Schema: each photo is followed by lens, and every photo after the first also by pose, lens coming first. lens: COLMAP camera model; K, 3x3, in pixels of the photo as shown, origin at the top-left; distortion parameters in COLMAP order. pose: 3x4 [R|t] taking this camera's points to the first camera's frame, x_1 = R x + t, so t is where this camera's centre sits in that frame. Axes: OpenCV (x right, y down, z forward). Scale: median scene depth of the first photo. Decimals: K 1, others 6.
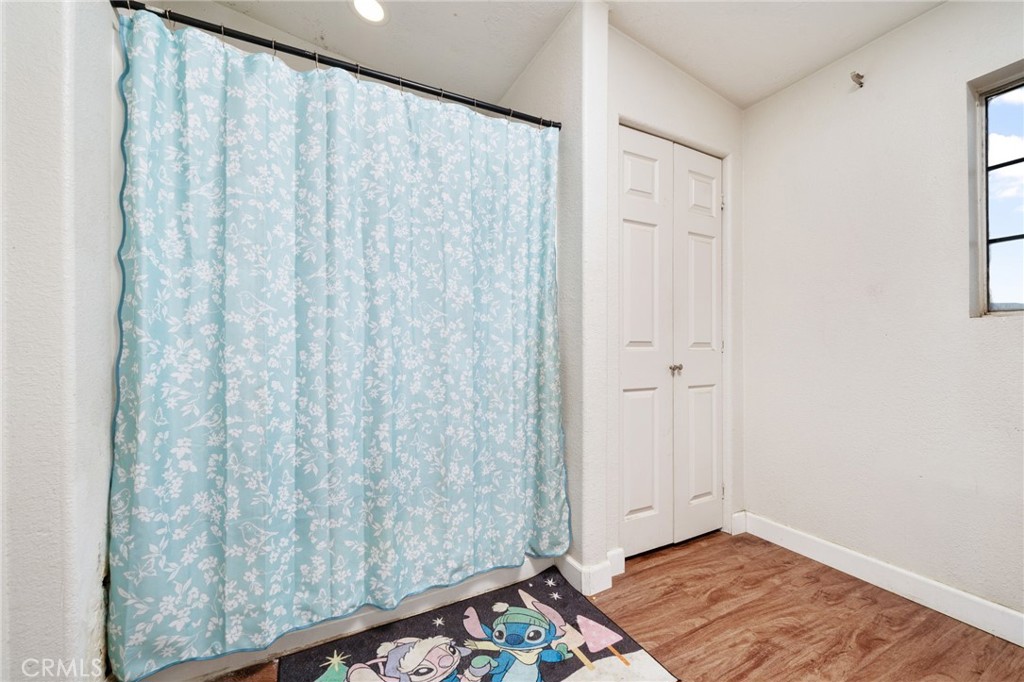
lens RADIAL K [[399.6, 0, 515.1], [0, 399.6, 343.8], [0, 0, 1]] dist [-0.000305, 0.000466]
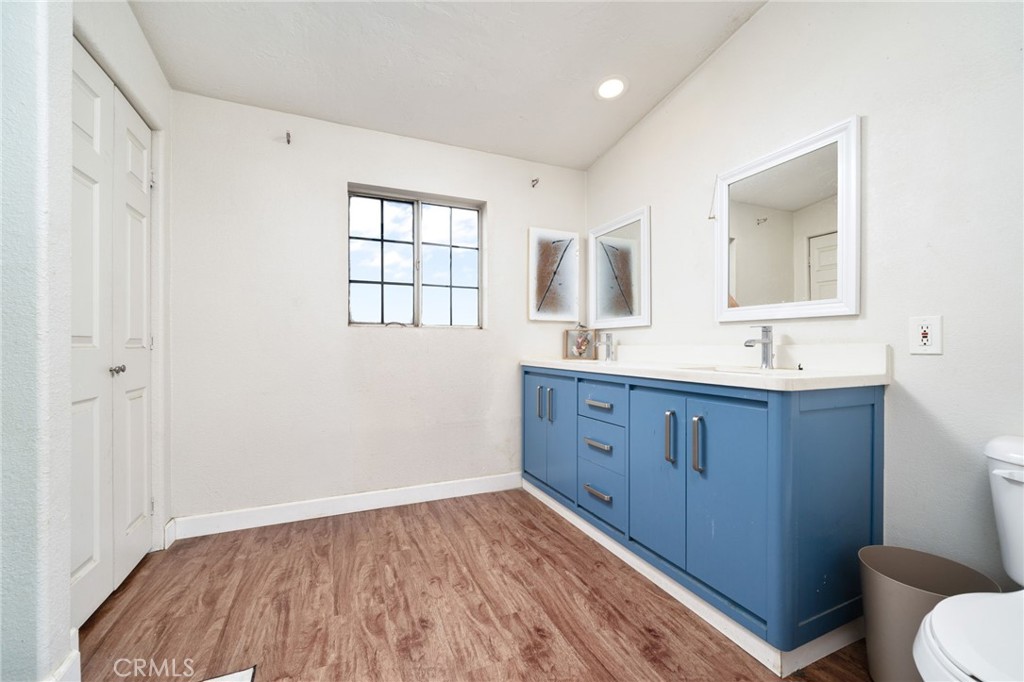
lens RADIAL K [[399.6, 0, 510.9], [0, 399.6, 342.8], [0, 0, 1]] dist [-0.000305, 0.000466]
pose [[0.075597, 0.007328, 0.997111, -0.417901], [-0.009586, 0.999932, -0.006622, 0.005983], [-0.997092, -0.009058, 0.075663, 0.196958]]
